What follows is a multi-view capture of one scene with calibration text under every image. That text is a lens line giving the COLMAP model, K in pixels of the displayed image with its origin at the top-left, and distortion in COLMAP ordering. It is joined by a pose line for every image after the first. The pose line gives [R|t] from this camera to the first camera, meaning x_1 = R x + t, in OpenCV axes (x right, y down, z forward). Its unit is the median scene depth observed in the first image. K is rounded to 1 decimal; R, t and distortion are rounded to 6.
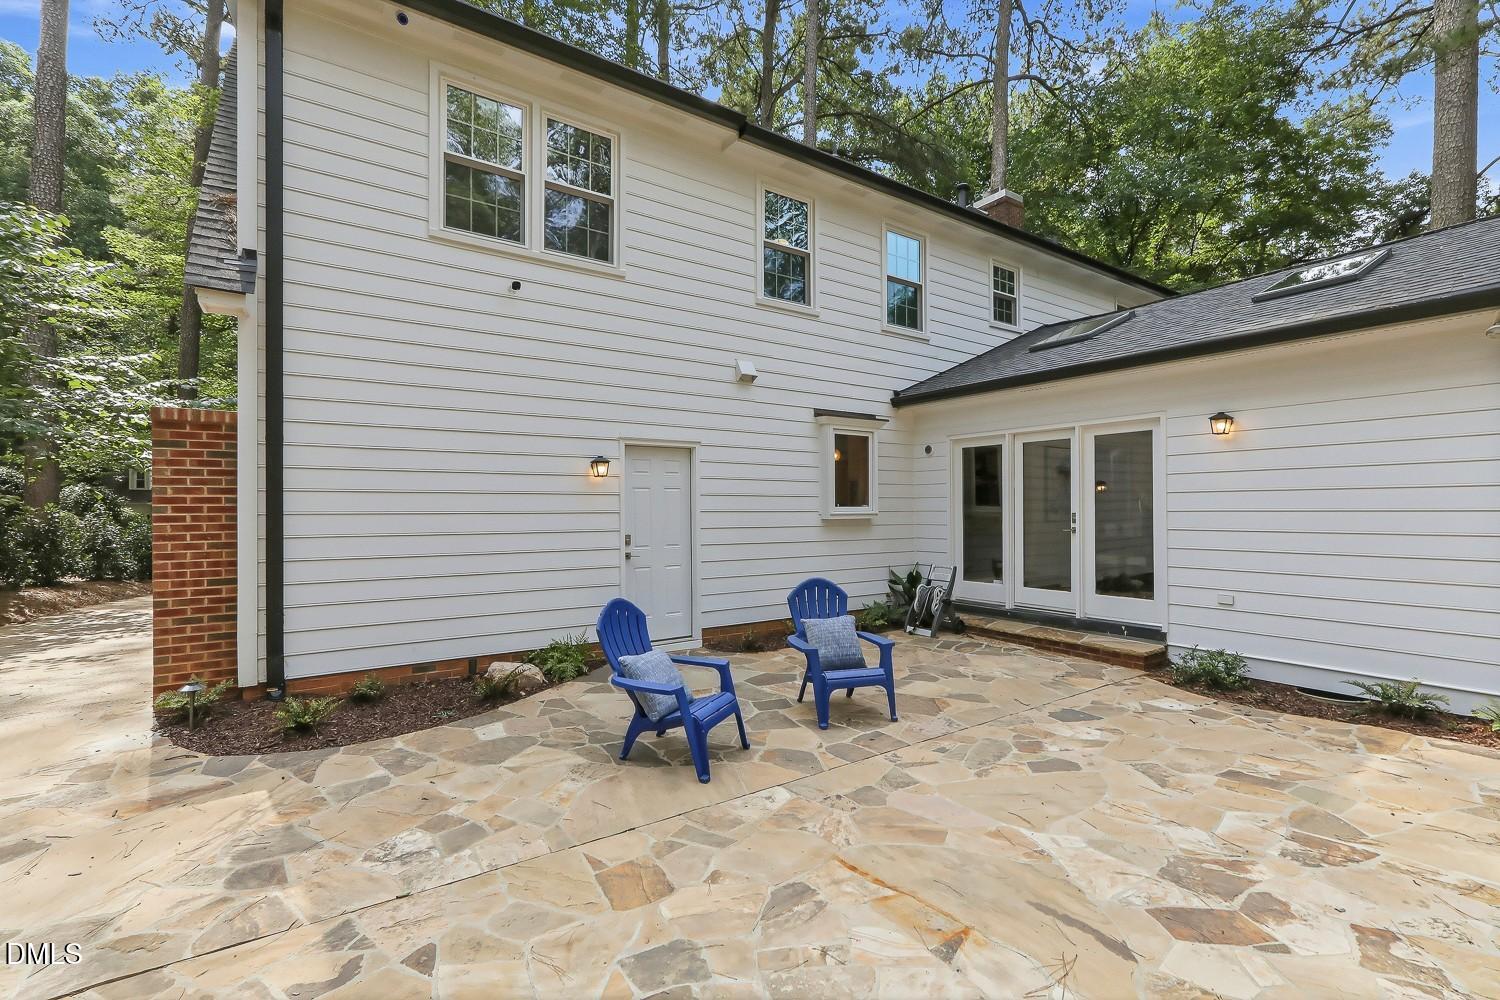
lens RADIAL K [[666.7, 0, 750.0], [0, 666.7, 500.0], [0, 0, 1]] dist [0.001758, 0.000191]
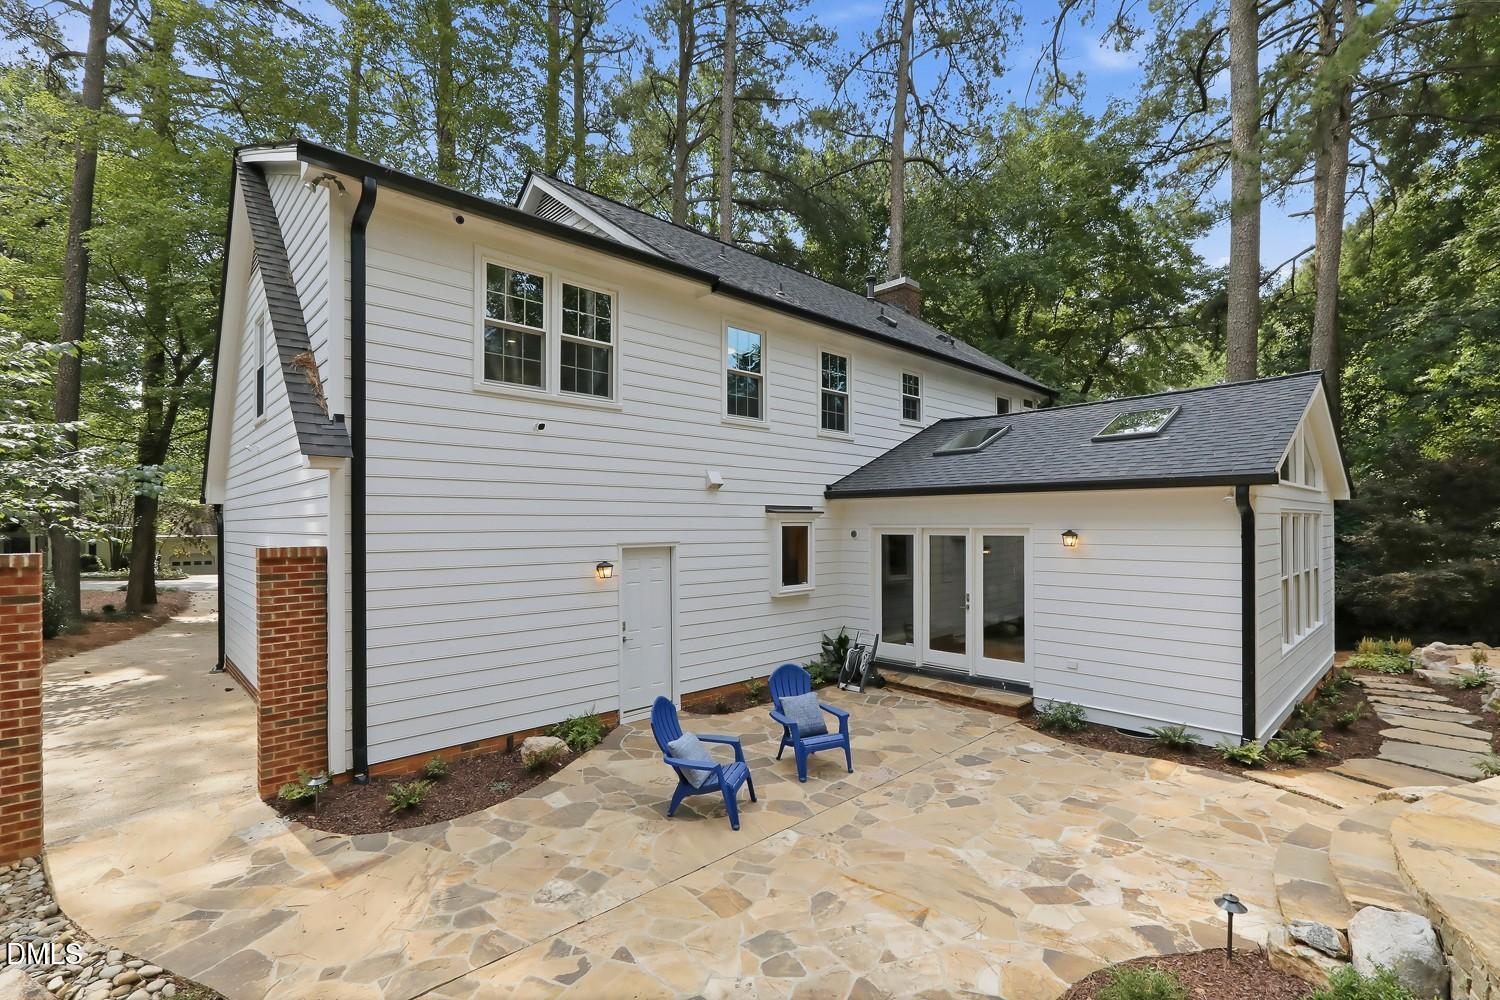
lens RADIAL K [[667.4, 0, 752.5], [0, 667.4, 519.0], [0, 0, 1]] dist [0.000195, 0.002079]
pose [[0.987529, 0.001878, 0.157424, -0.195625], [-0.001953, 0.999998, 0.000322, -0.185874], [-0.157423, -0.000626, 0.987531, -0.320639]]
